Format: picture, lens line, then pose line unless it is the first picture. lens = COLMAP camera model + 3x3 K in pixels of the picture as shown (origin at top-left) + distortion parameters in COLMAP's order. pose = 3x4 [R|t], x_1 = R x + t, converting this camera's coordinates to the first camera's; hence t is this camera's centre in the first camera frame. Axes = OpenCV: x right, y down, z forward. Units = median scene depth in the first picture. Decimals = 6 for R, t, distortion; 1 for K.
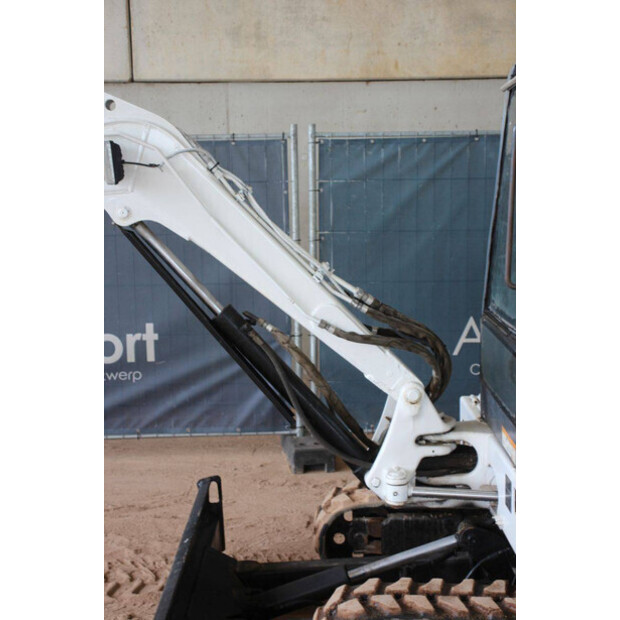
lens RADIAL K [[1159.7, 0, 310.0], [0, 1159.7, 310.0], [0, 0, 1]] dist [0.254522, 0.013764]
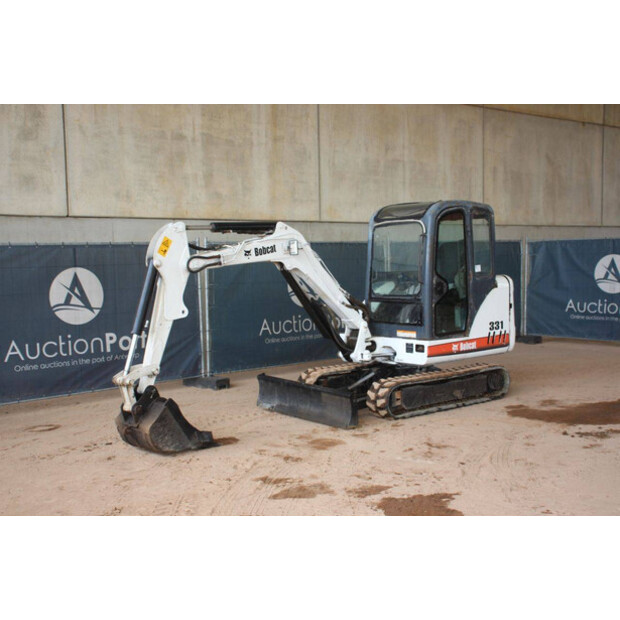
lens RADIAL K [[790.5, 0, 310.0], [0, 790.5, 310.0], [0, 0, 1]] dist [0.016768, 0.075898]
pose [[0.767681, -0.045719, 0.639199, -1.129915], [0.096816, 0.994277, -0.045160, 0.096224], [-0.633476, 0.096553, 0.767715, -0.408852]]
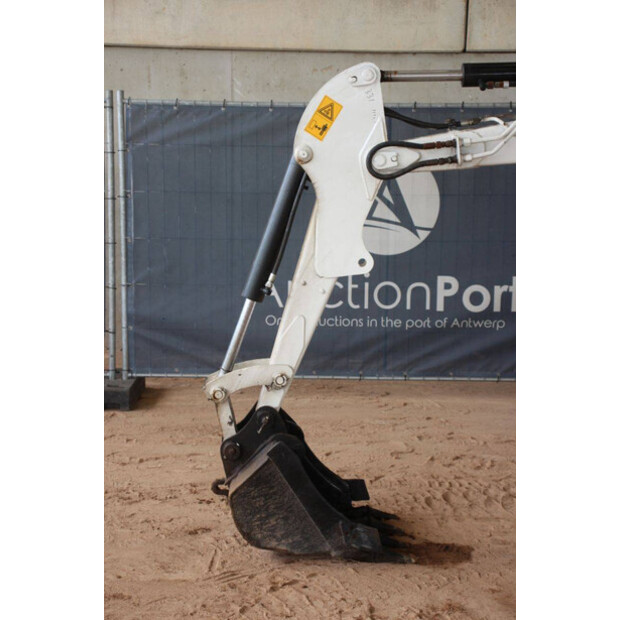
lens RADIAL K [[1172.9, 0, 310.0], [0, 1172.9, 310.0], [0, 0, 1]] dist [0.269663, 0.031139]
pose [[0.998710, 0.033661, -0.038014, -0.396078], [-0.032749, 0.999166, 0.024369, 0.030385], [0.038803, -0.023093, 0.998980, -0.155076]]
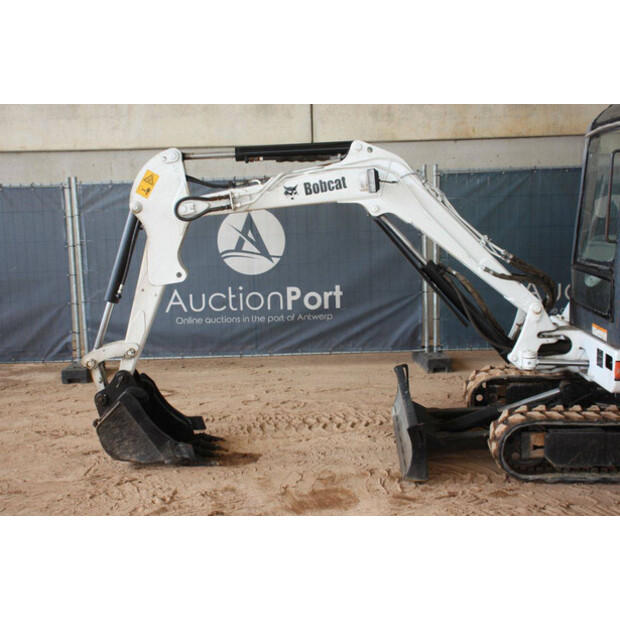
lens RADIAL K [[790.5, 0, 310.0], [0, 790.5, 310.0], [0, 0, 1]] dist [0.016768, 0.075898]
pose [[0.998884, -0.010132, -0.046138, -0.172417], [0.010437, 0.999925, 0.006374, 0.054084], [0.046070, -0.006849, 0.998915, -0.191200]]
